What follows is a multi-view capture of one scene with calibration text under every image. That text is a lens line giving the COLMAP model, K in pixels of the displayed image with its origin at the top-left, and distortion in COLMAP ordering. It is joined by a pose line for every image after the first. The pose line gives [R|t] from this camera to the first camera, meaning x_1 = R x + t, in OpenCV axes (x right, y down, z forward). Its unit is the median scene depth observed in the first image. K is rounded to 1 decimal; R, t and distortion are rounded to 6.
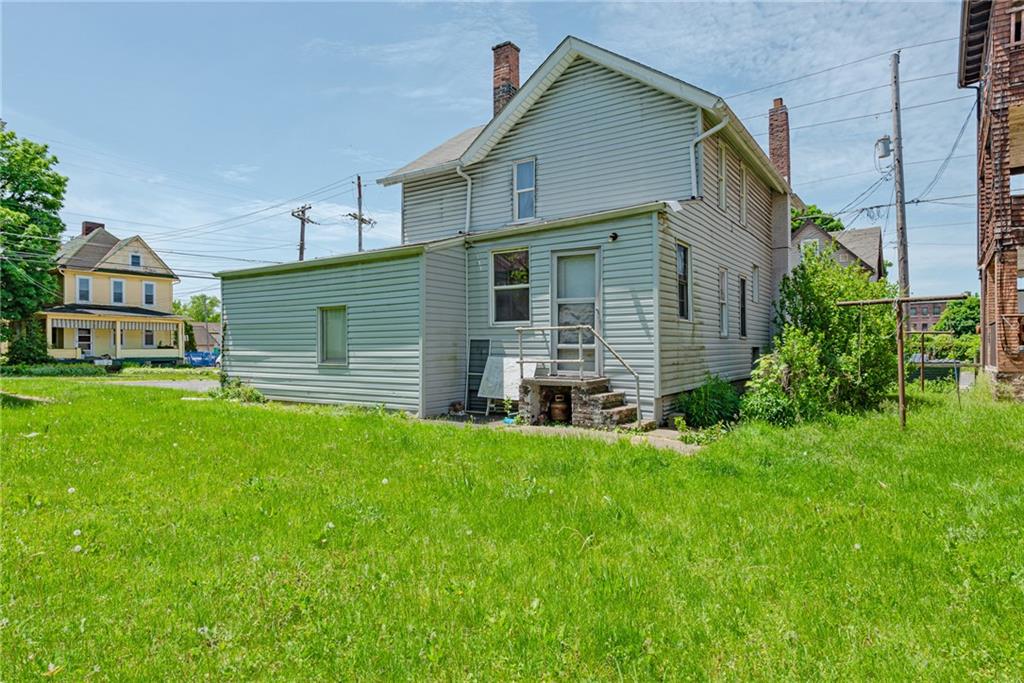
lens RADIAL K [[588.6, 0, 512.0], [0, 588.6, 341.5], [0, 0, 1]] dist [0.015989, -0.001357]
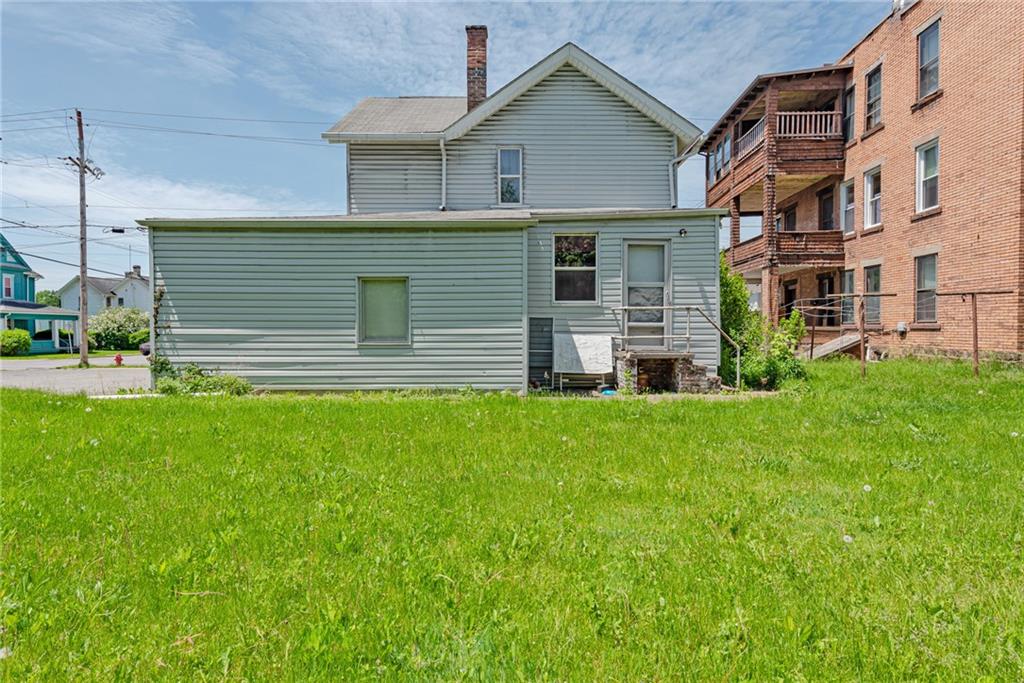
lens RADIAL K [[559.1, 0, 513.9], [0, 559.1, 329.7], [0, 0, 1]] dist [0.024654, 0.000129]
pose [[0.824198, 0.006570, 0.566264, -0.594479], [-0.005285, 0.999978, -0.003911, 0.020058], [-0.566277, 0.000231, 0.824215, 0.204407]]
